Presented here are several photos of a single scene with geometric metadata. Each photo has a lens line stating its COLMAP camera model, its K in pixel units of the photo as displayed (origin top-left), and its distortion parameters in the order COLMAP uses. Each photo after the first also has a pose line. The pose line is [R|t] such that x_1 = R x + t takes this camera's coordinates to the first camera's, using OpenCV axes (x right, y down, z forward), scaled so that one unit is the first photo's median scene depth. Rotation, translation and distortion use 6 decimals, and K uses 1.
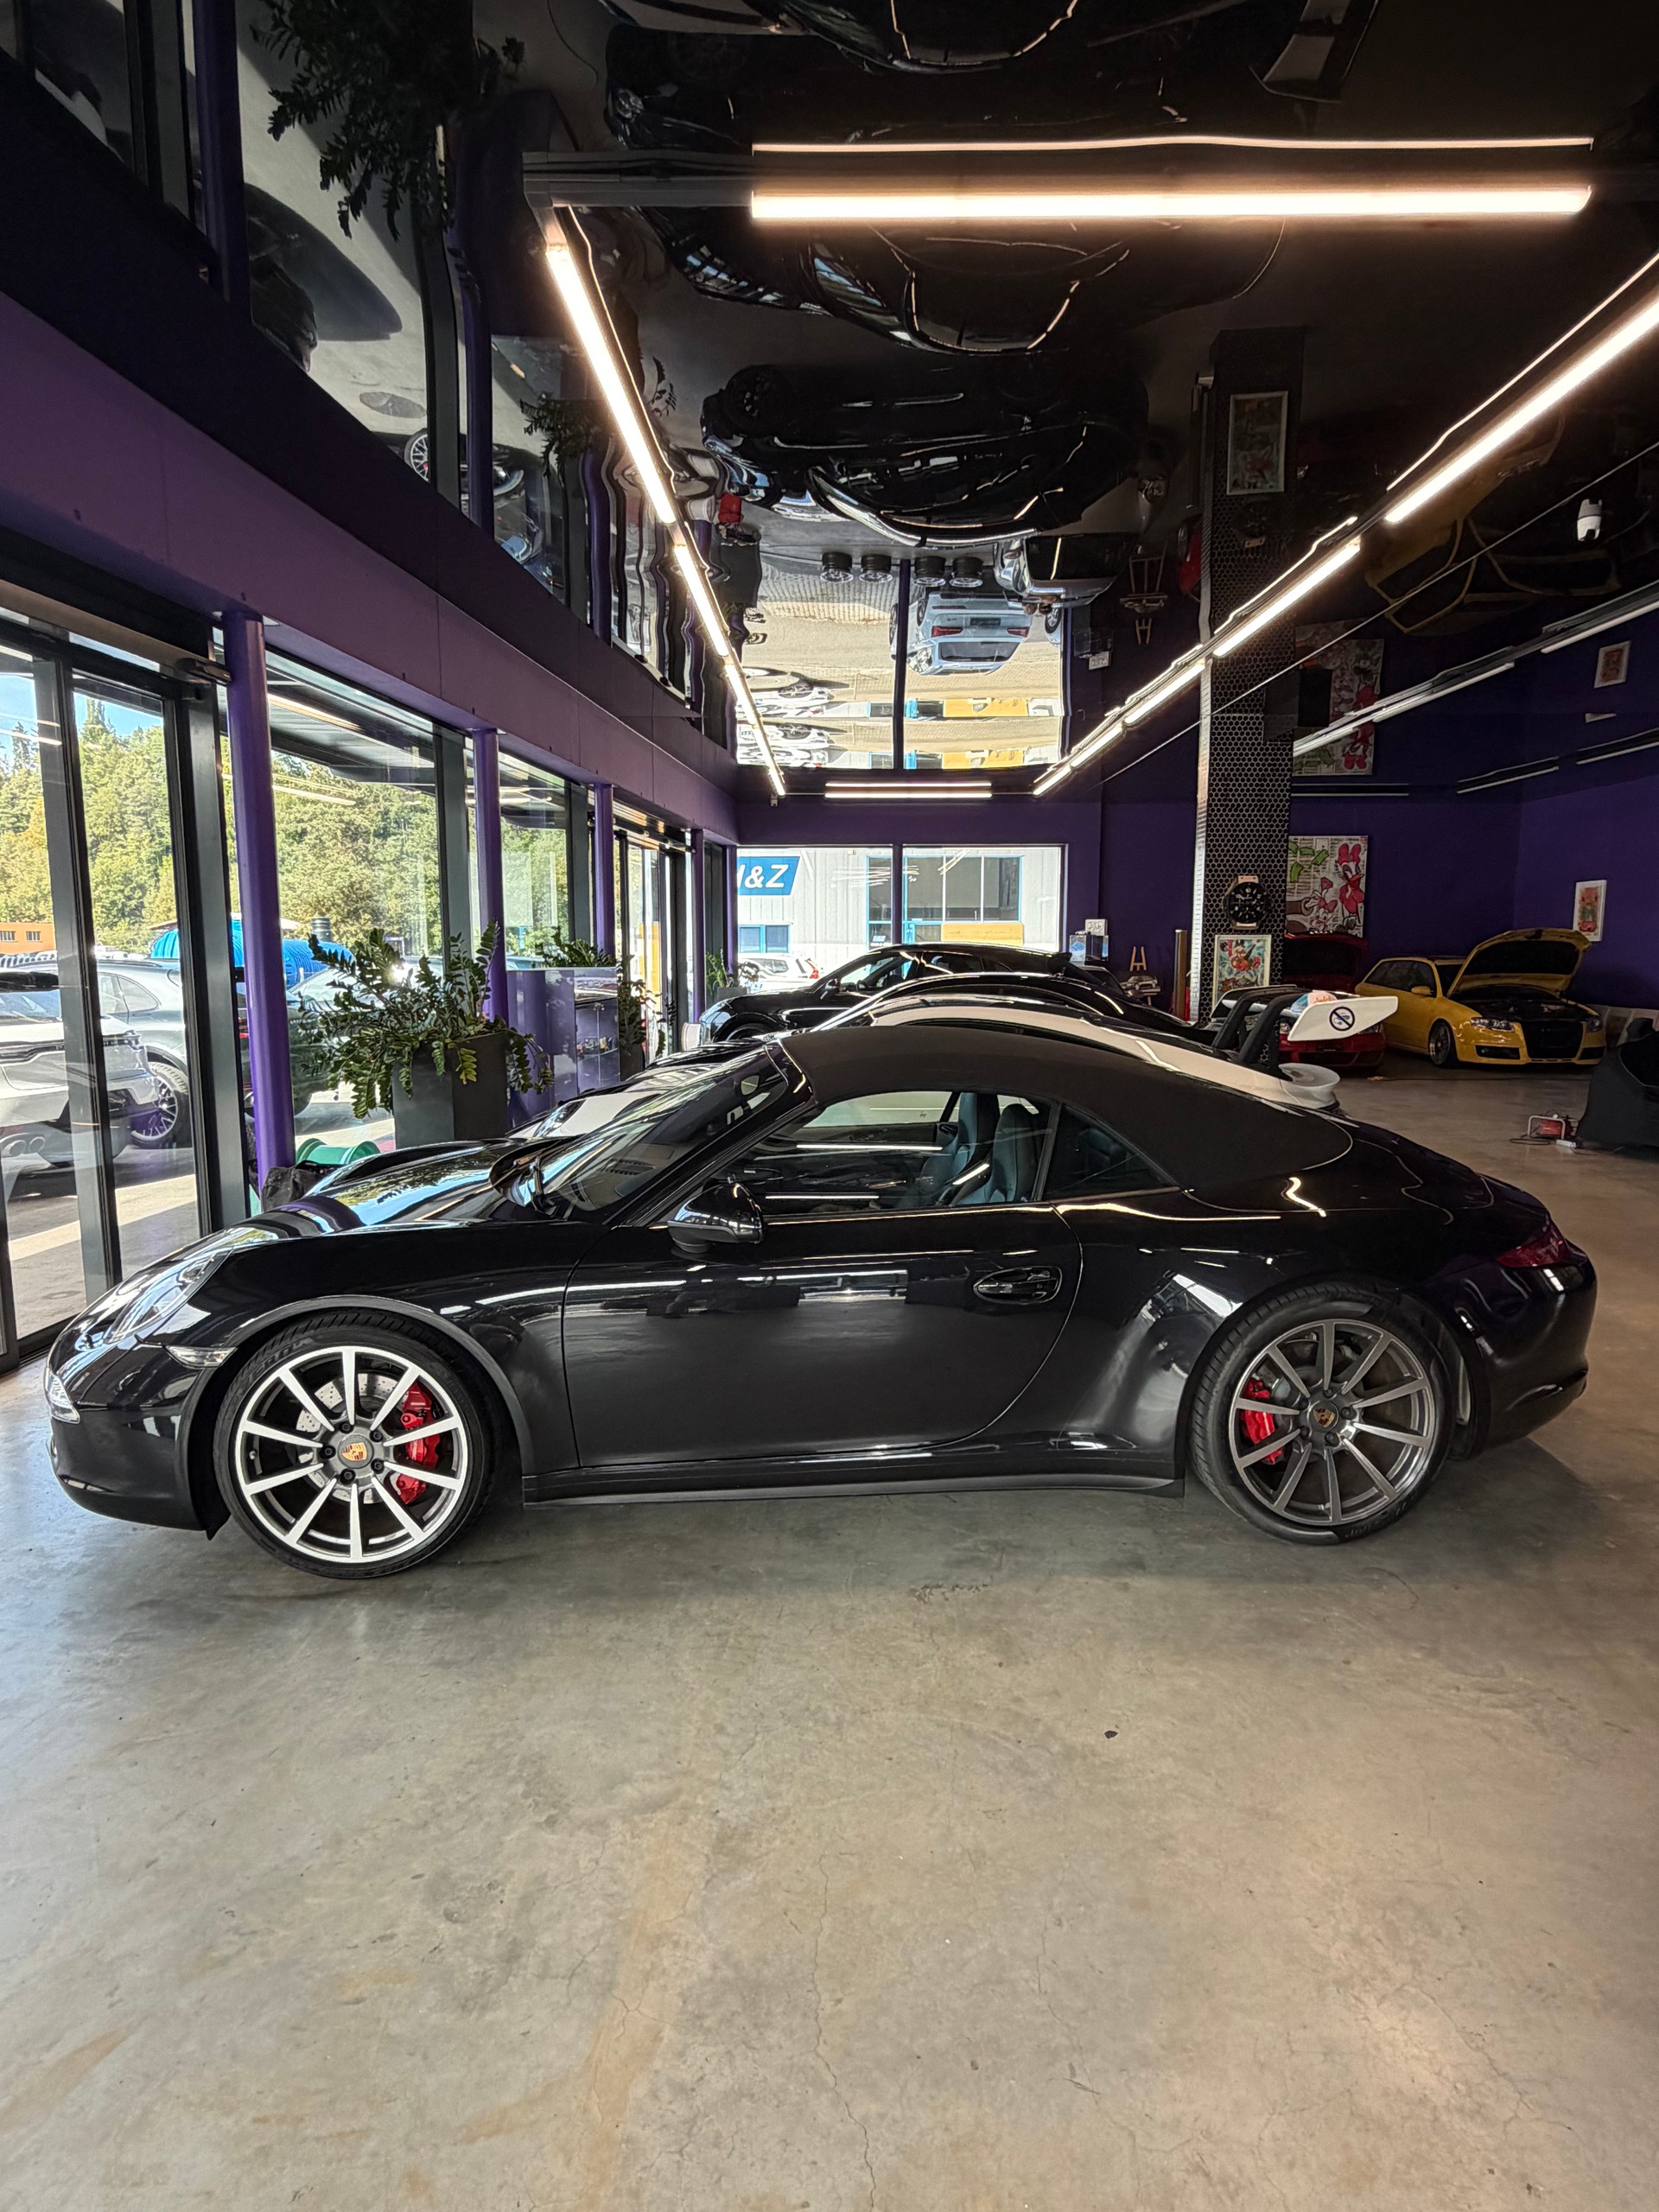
lens RADIAL K [[1187.1, 0, 852.5], [0, 1187.1, 1116.5], [0, 0, 1]] dist [-0.004947, 0.001562]
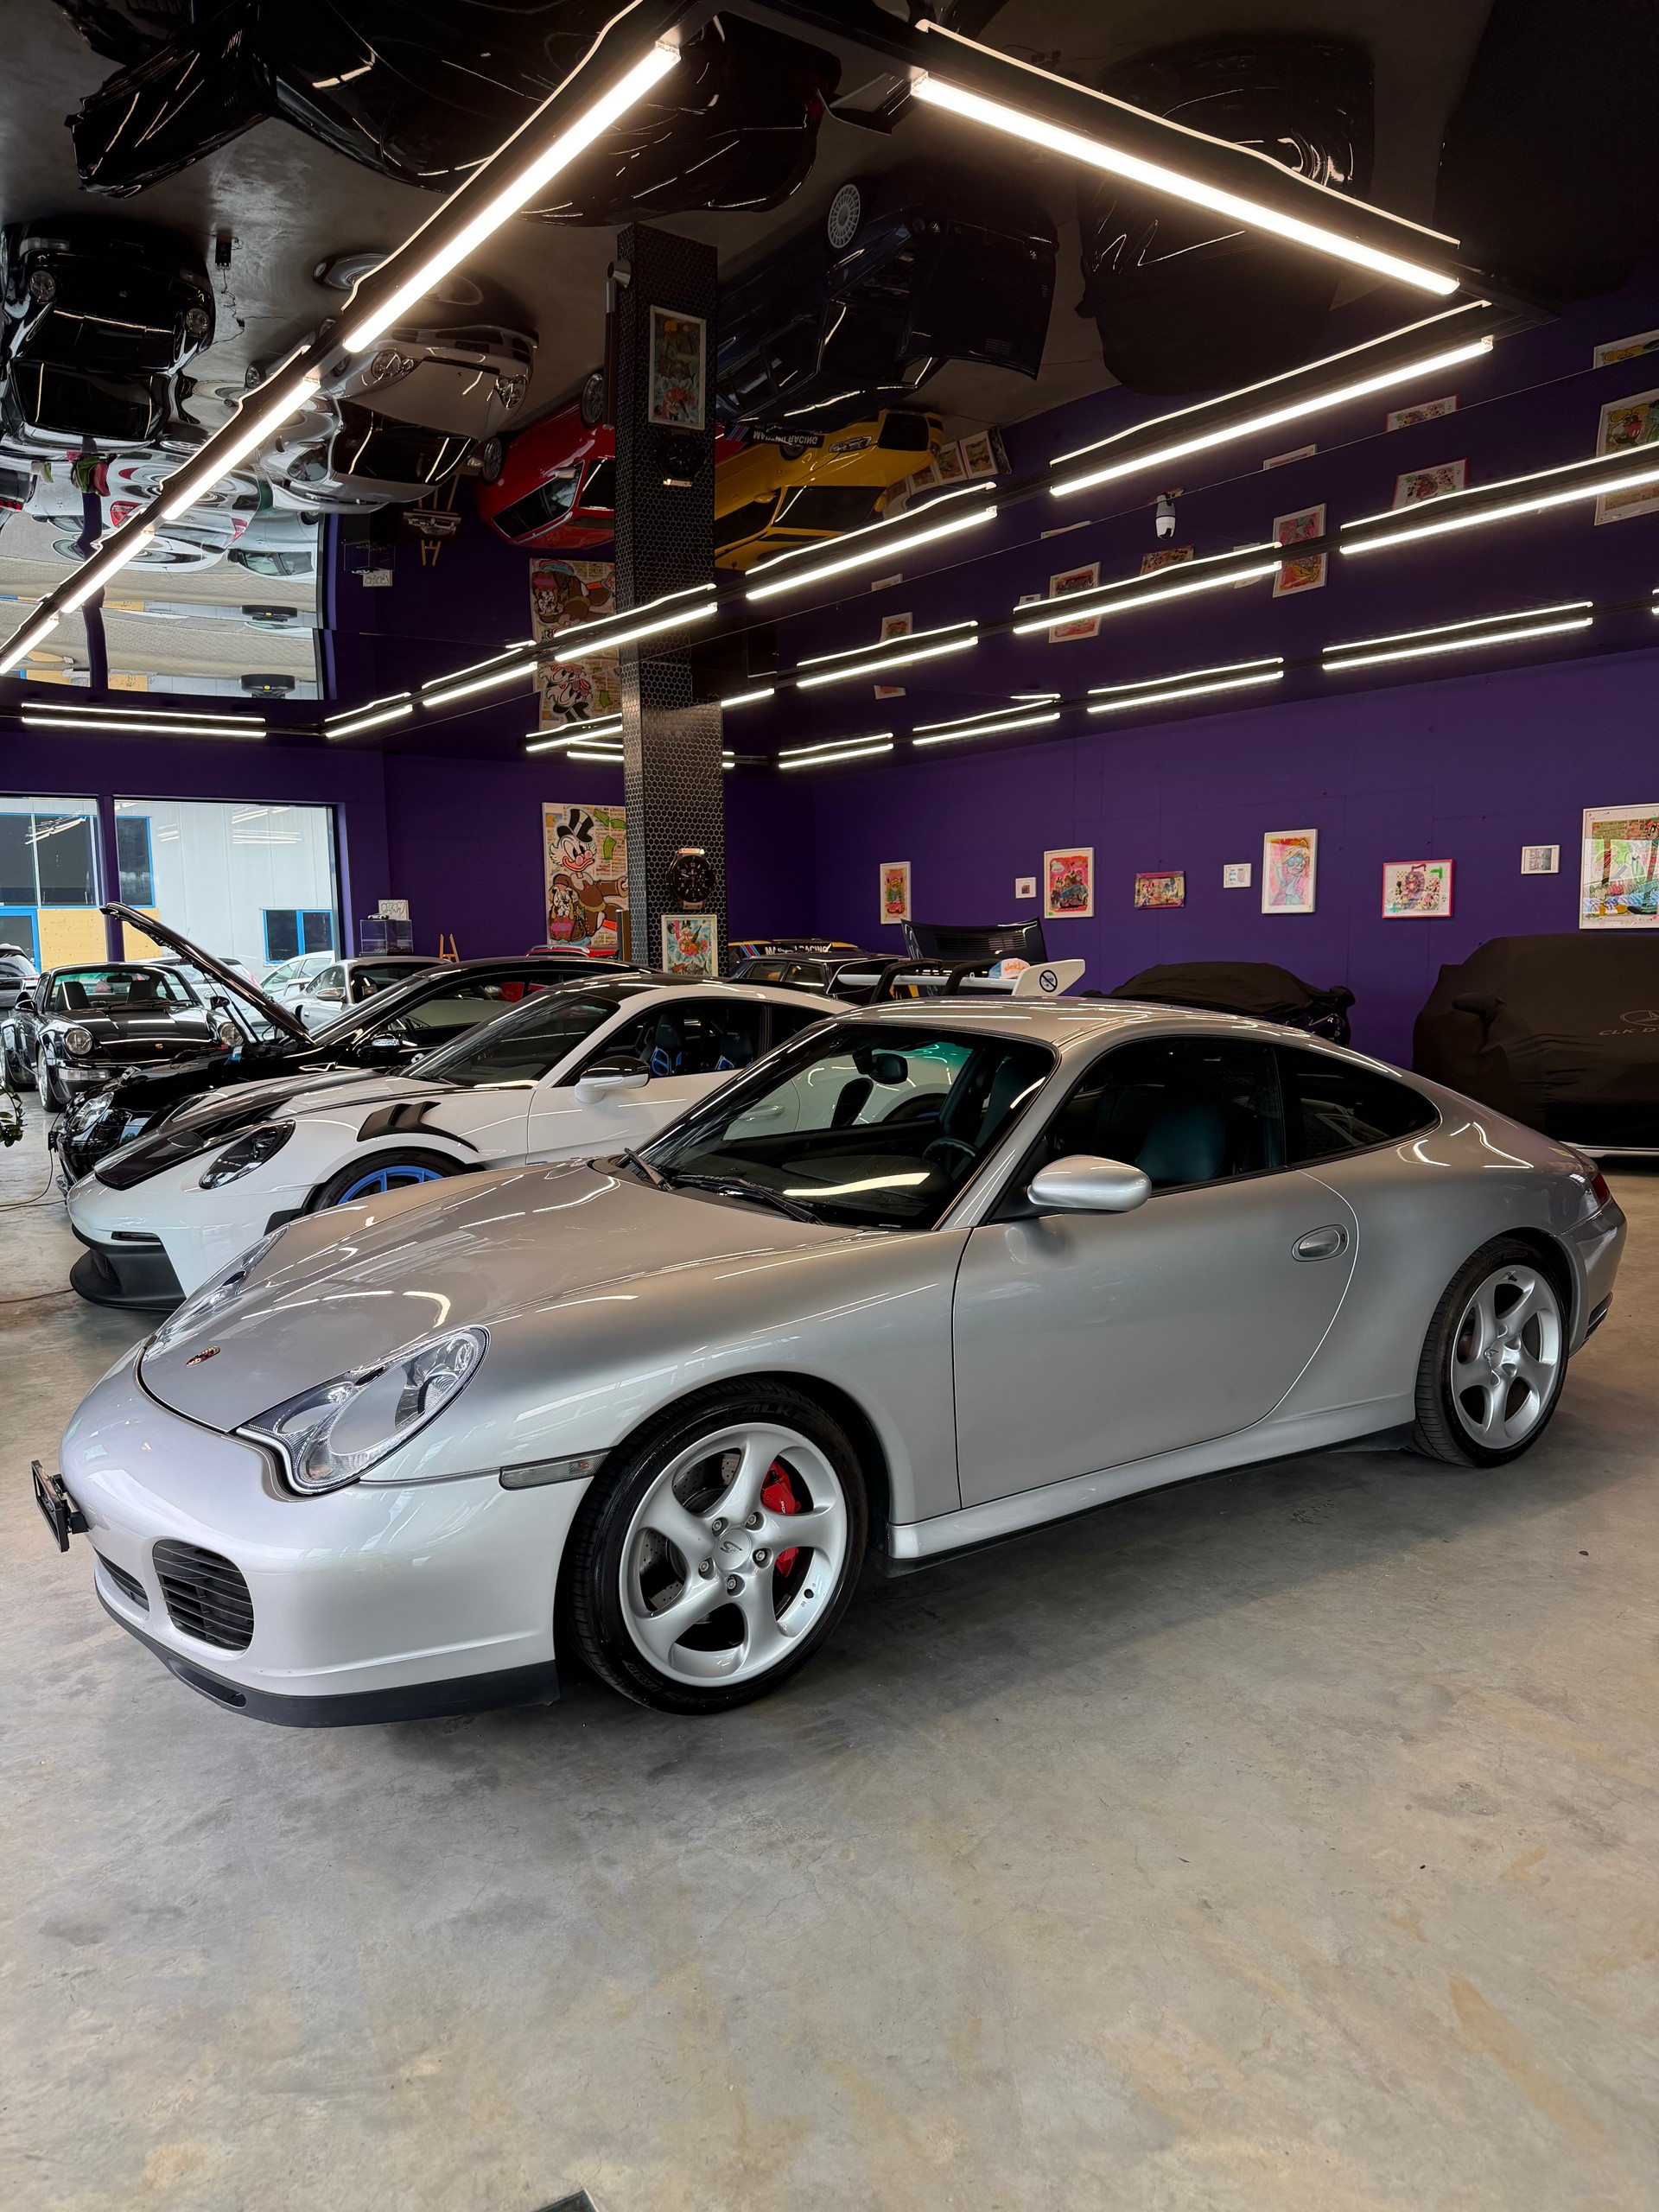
lens RADIAL K [[1469.5, 0, 847.3], [0, 1469.5, 1100.4], [0, 0, 1]] dist [0.030338, -0.035973]
pose [[0.821857, -0.077729, 0.564366, -0.942051], [0.096503, 0.995327, -0.003449, 0.004857], [-0.561461, 0.057297, 0.825517, 0.134859]]
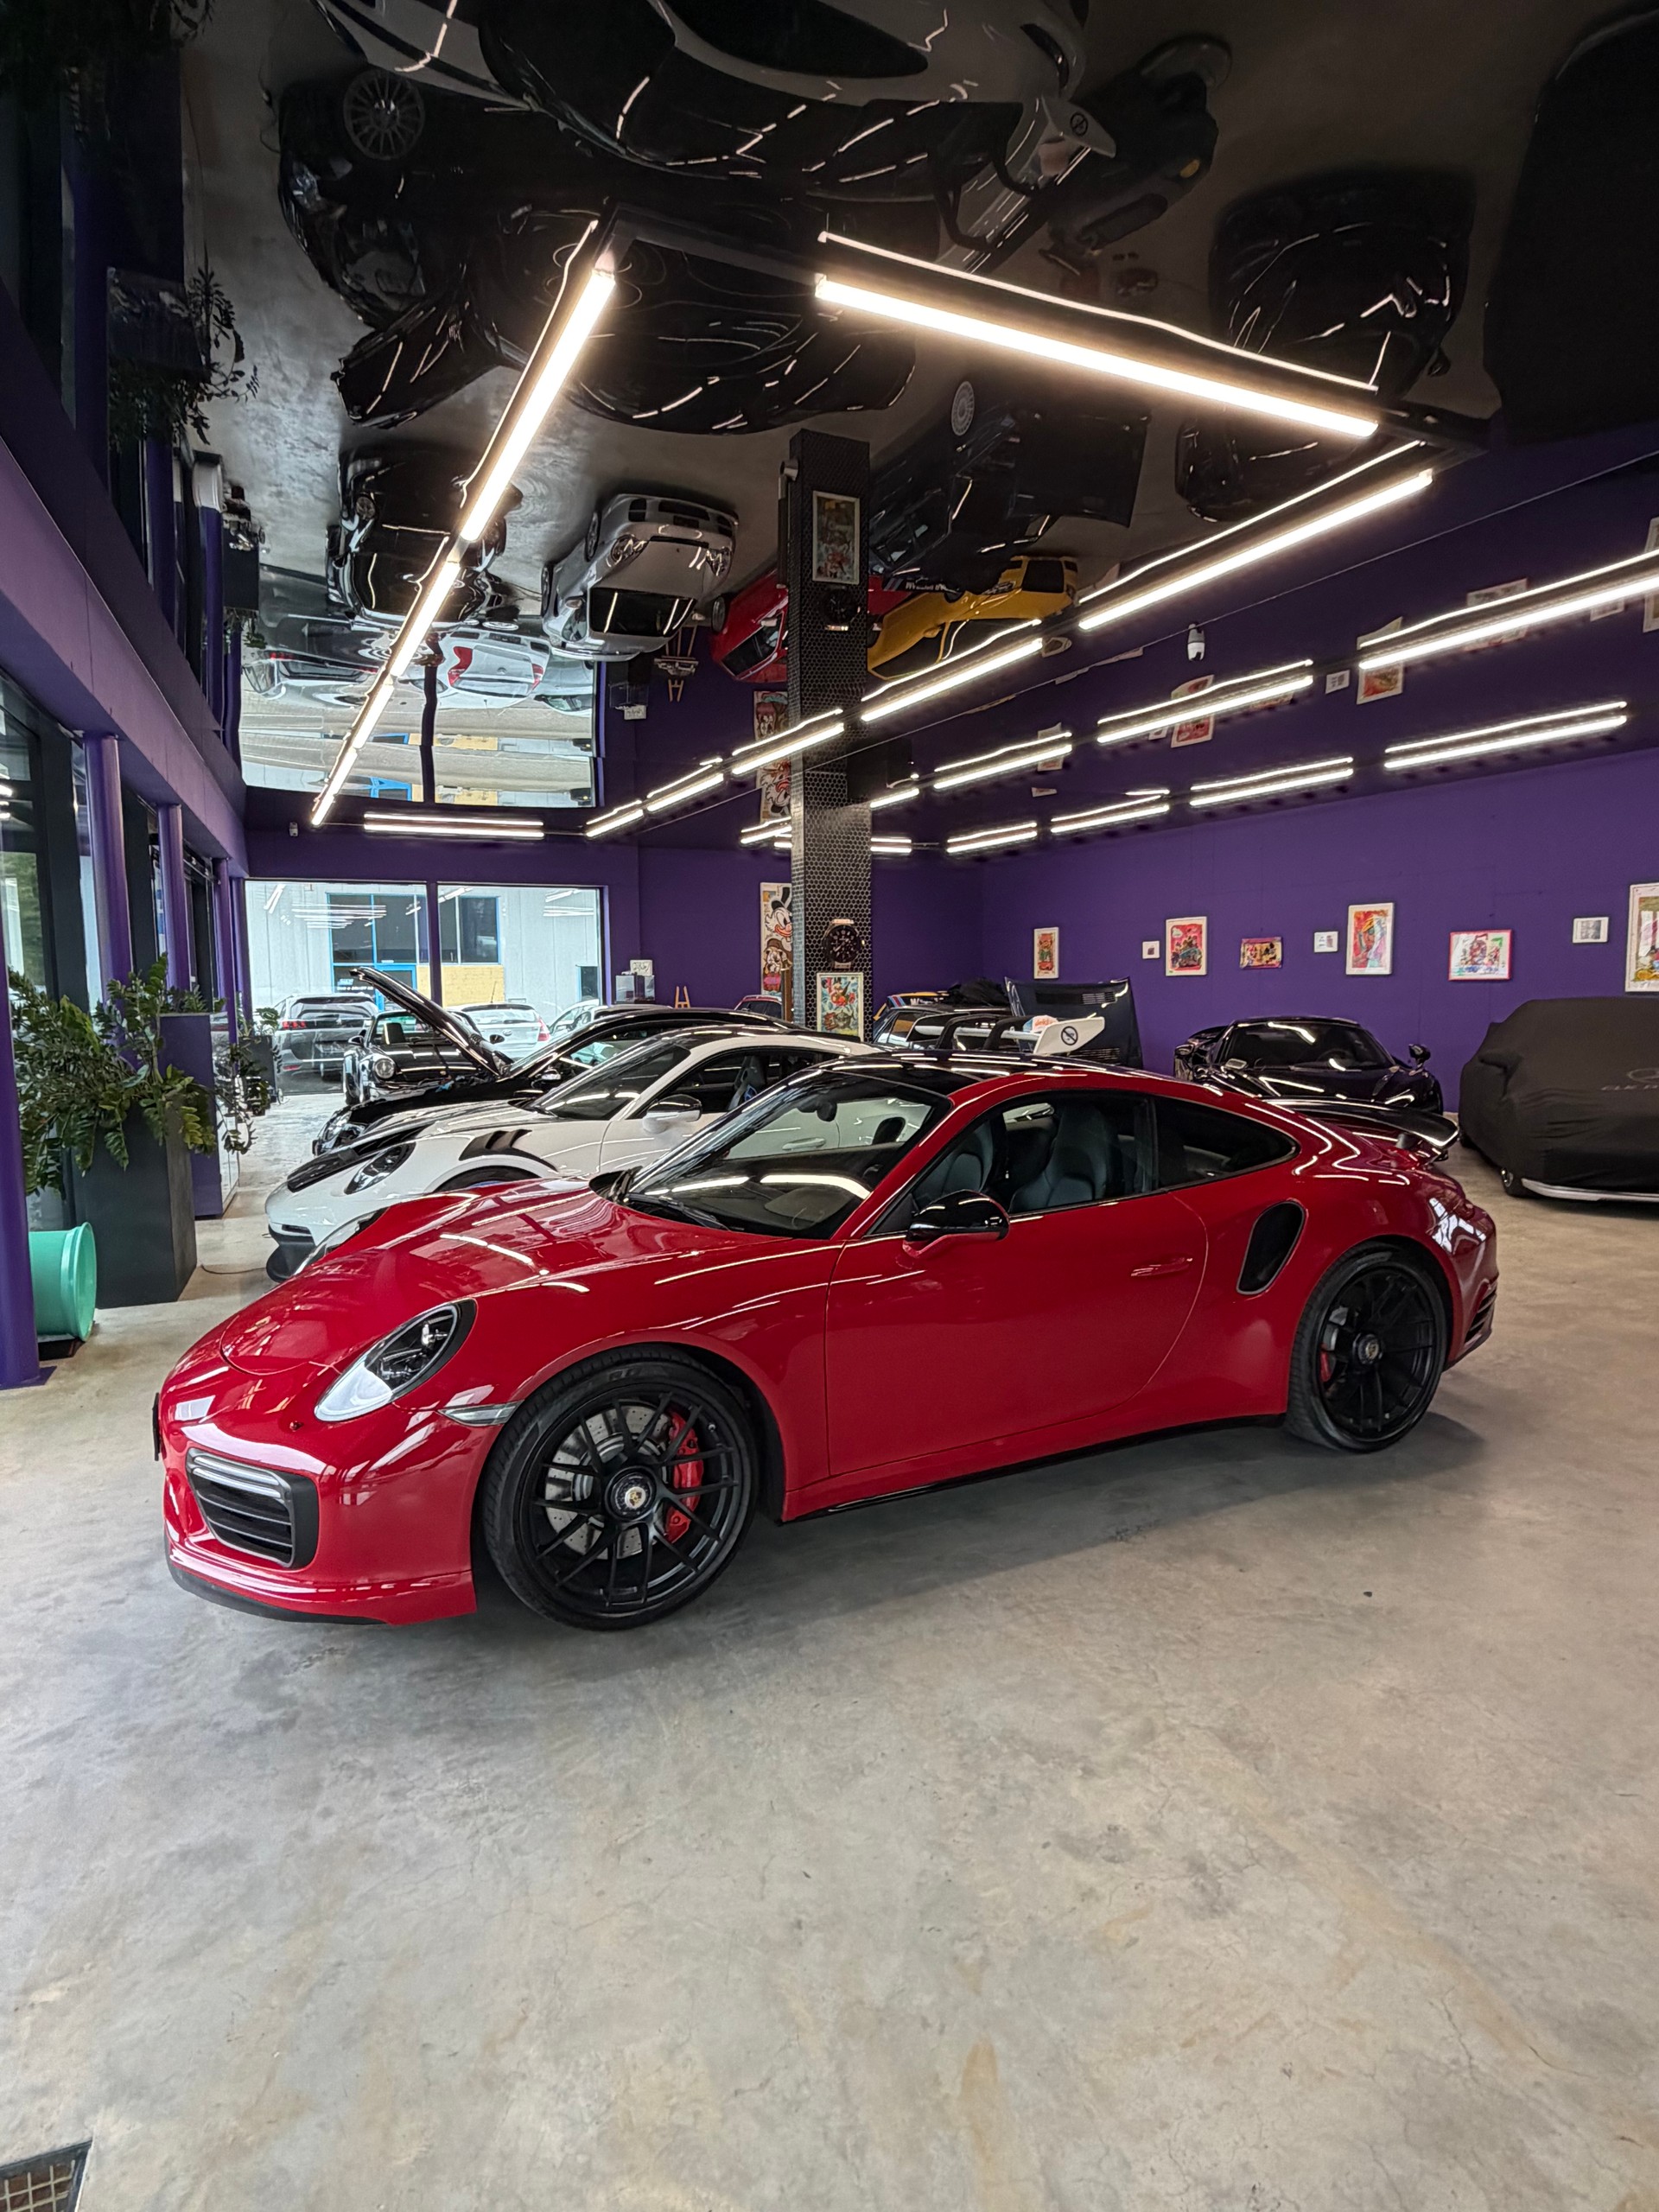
lens RADIAL K [[1187.1, 0, 851.2], [0, 1187.1, 1097.5], [0, 0, 1]] dist [-0.004947, 0.001562]
pose [[0.902148, -0.049038, 0.428630, -0.629165], [0.070536, 0.996916, -0.034407, 0.000791], [-0.425621, 0.061274, 0.902825, 0.052800]]
